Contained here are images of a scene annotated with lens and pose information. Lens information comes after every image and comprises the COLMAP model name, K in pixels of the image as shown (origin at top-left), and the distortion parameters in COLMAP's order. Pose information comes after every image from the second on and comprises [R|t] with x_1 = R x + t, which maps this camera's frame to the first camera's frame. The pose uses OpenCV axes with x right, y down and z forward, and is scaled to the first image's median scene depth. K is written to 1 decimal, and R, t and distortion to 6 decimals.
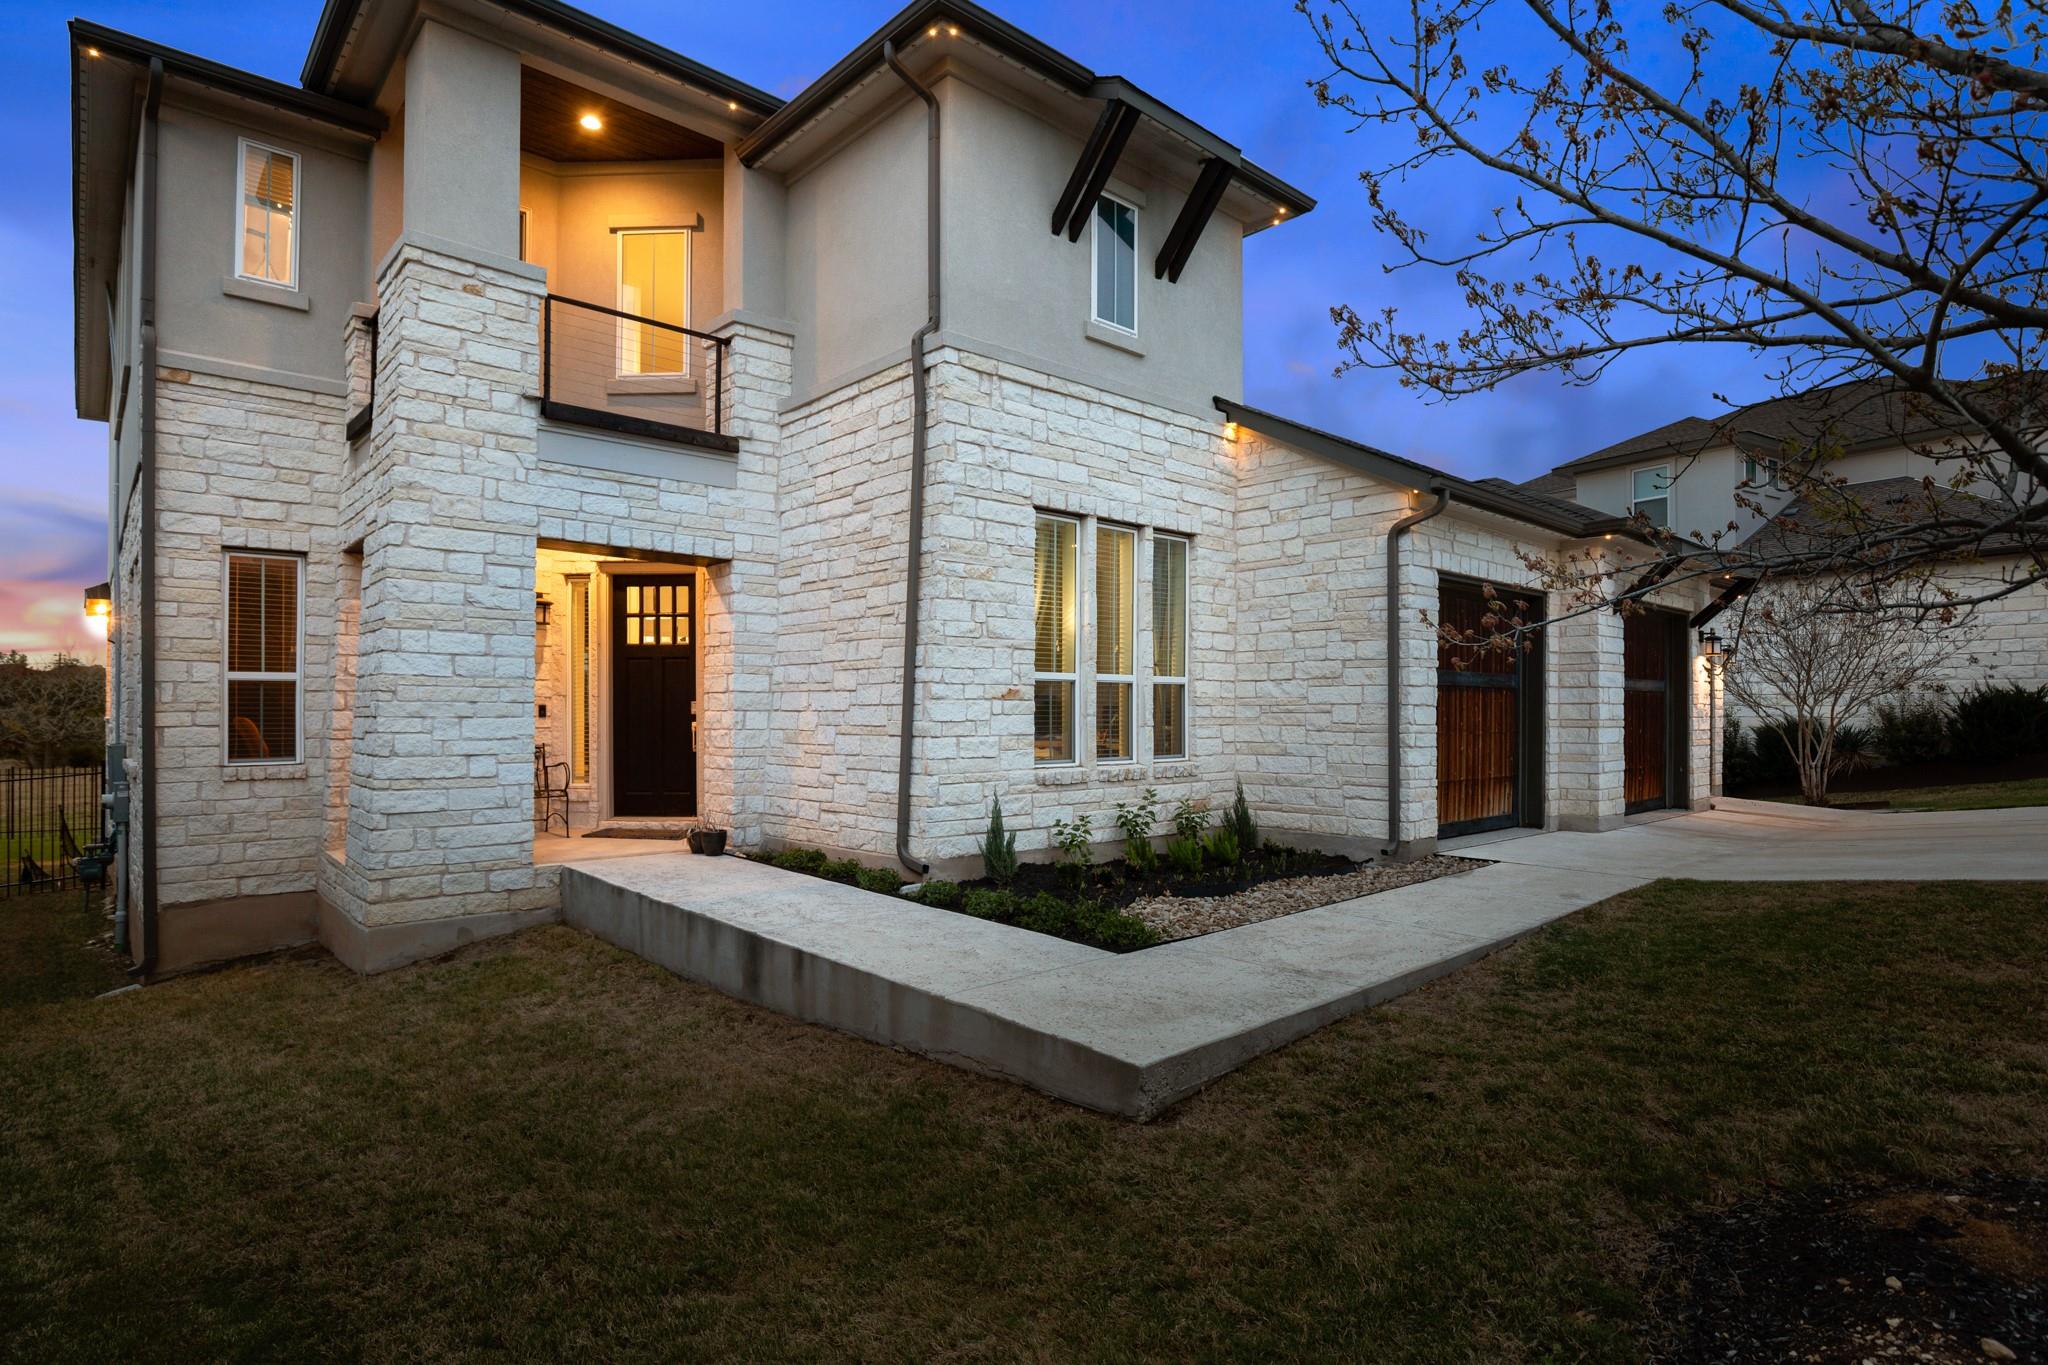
lens RADIAL K [[1056.7, 0, 1025.6], [0, 1056.7, 698.6], [0, 0, 1]] dist [-0.029014, -0.000178]
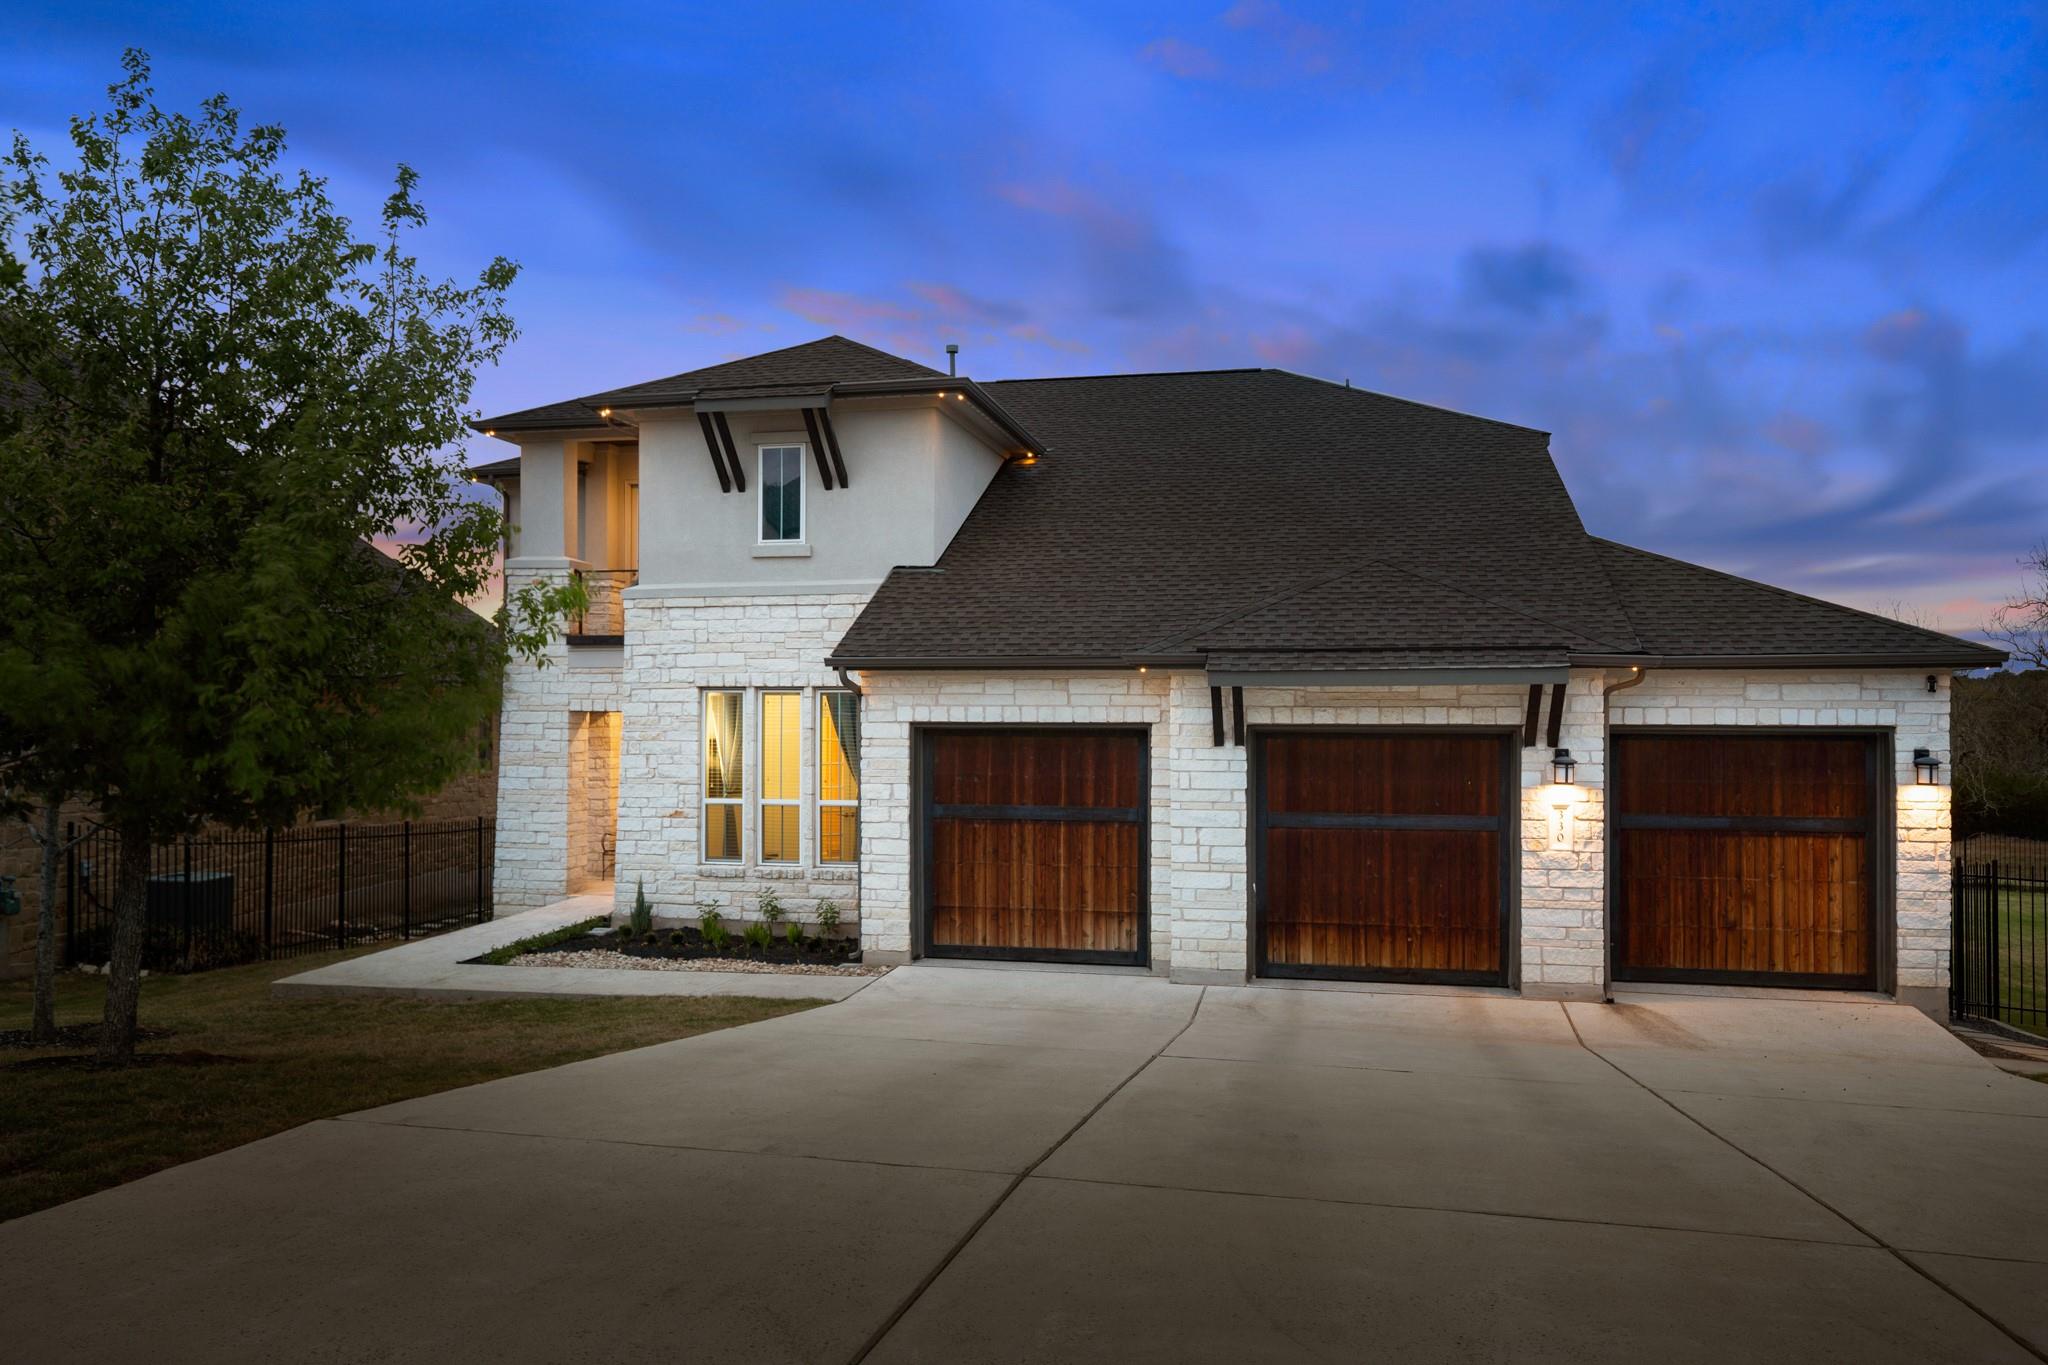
lens RADIAL K [[1465.1, 0, 1025.2], [0, 1465.1, 684.7], [0, 0, 1]] dist [0.001673, -0.000052]
pose [[0.579004, -0.014311, -0.815199, 2.015412], [0.010317, 0.999894, -0.010225, -0.164848], [0.815259, -0.002490, 0.579091, 0.186275]]
